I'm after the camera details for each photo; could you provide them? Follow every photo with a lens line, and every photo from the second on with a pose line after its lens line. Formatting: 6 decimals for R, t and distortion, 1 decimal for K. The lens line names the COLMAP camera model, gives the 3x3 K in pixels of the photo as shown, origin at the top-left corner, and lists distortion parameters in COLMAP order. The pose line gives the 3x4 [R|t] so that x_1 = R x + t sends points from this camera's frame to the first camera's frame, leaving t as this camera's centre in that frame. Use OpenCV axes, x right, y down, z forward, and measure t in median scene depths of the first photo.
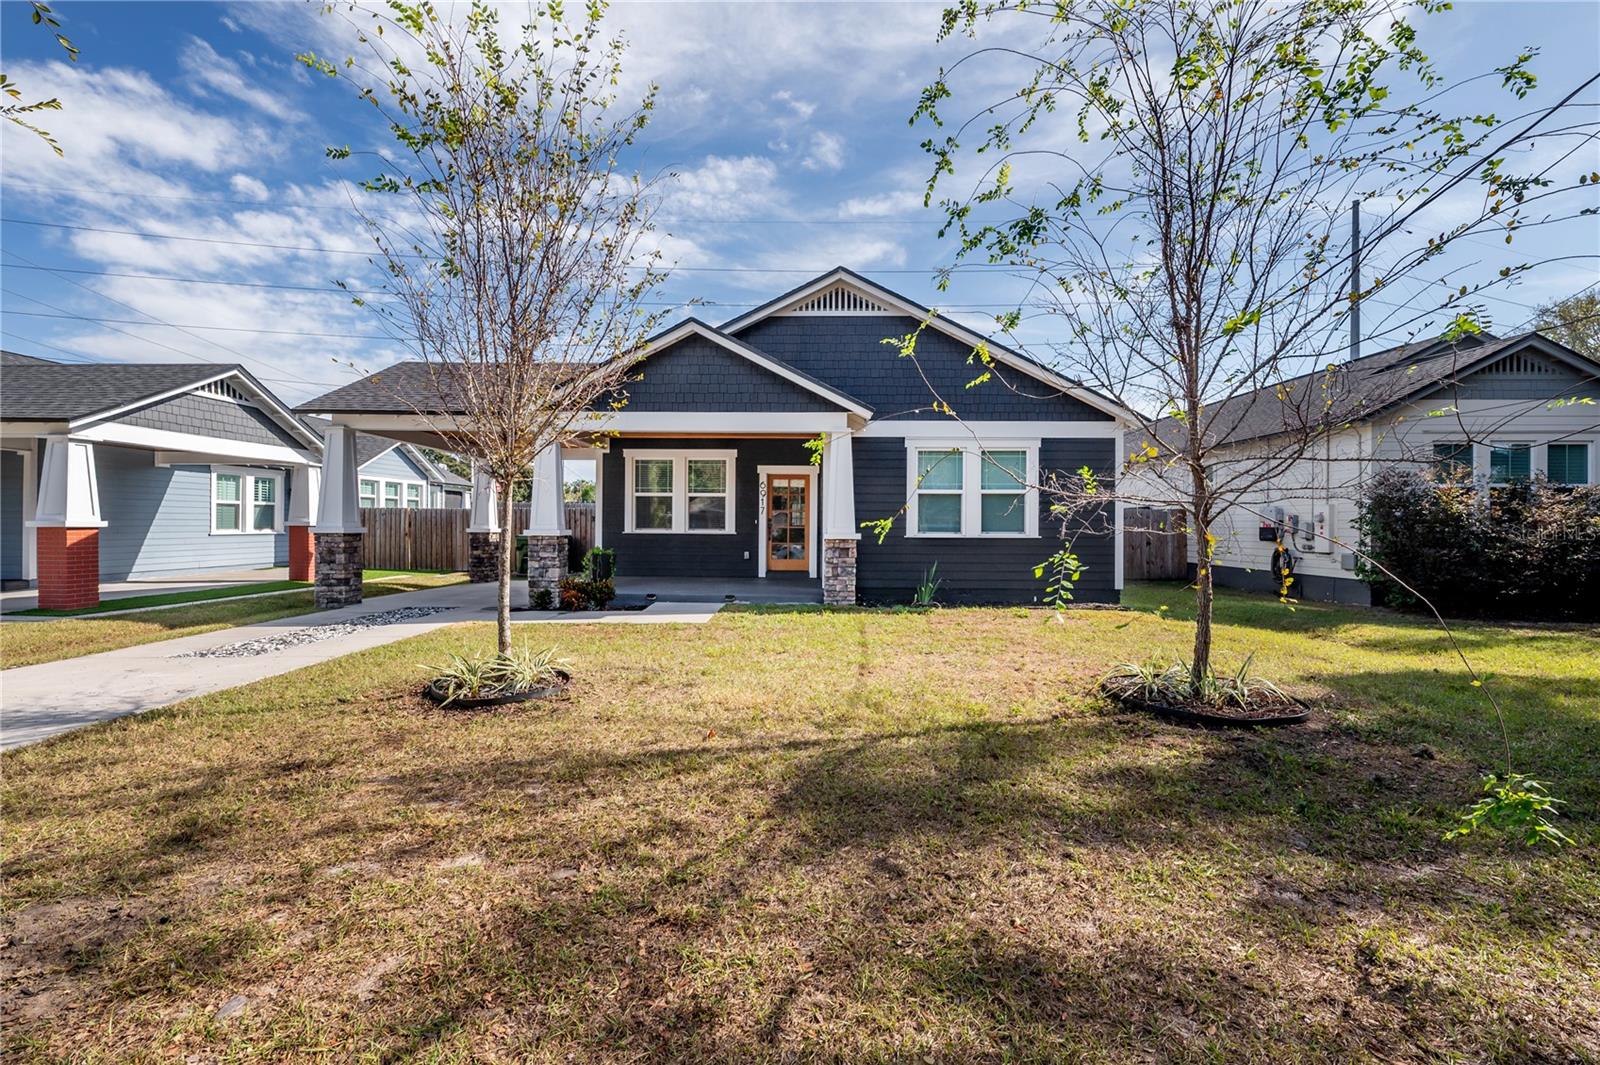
lens RADIAL K [[790.4, 0, 800.0], [0, 790.4, 532.5], [0, 0, 1]] dist [0.002053, -0.000084]
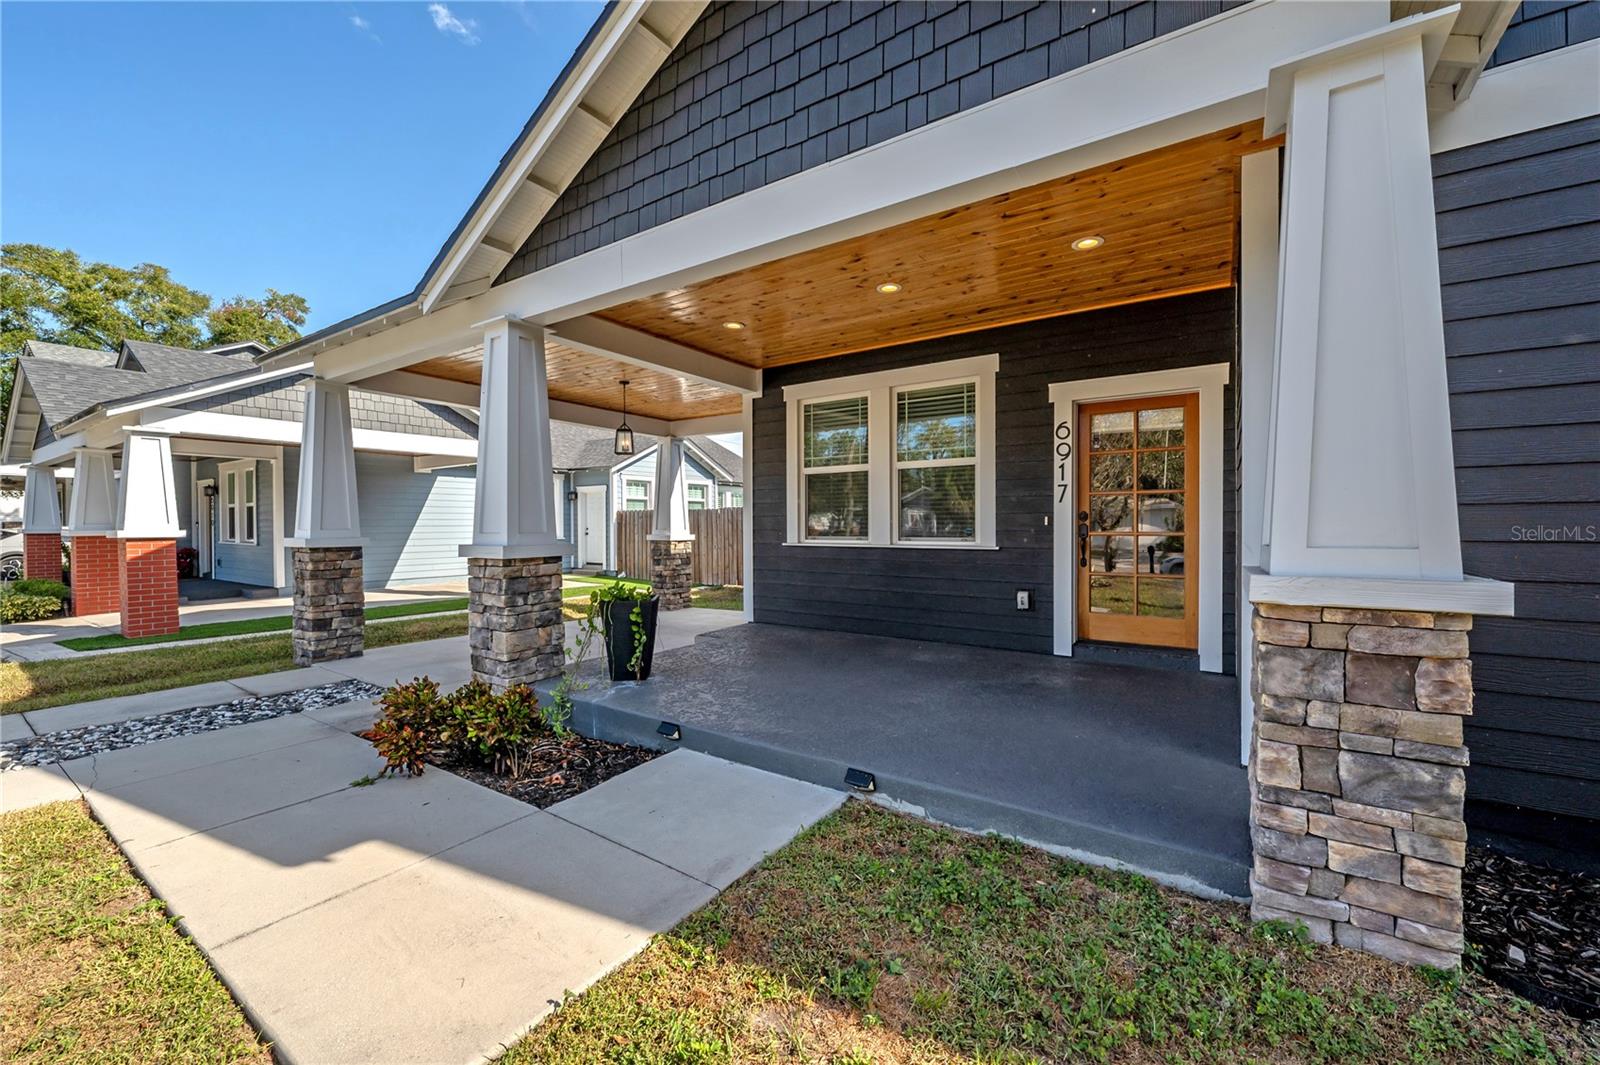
lens RADIAL K [[659.7, 0, 782.5], [0, 659.7, 529.9], [0, 0, 1]] dist [0.000559, 0.000150]
pose [[0.837285, -0.005331, -0.546741, 0.018094], [0.004563, 0.999986, -0.002763, -0.008360], [0.546748, -0.000181, 0.837297, 0.633742]]
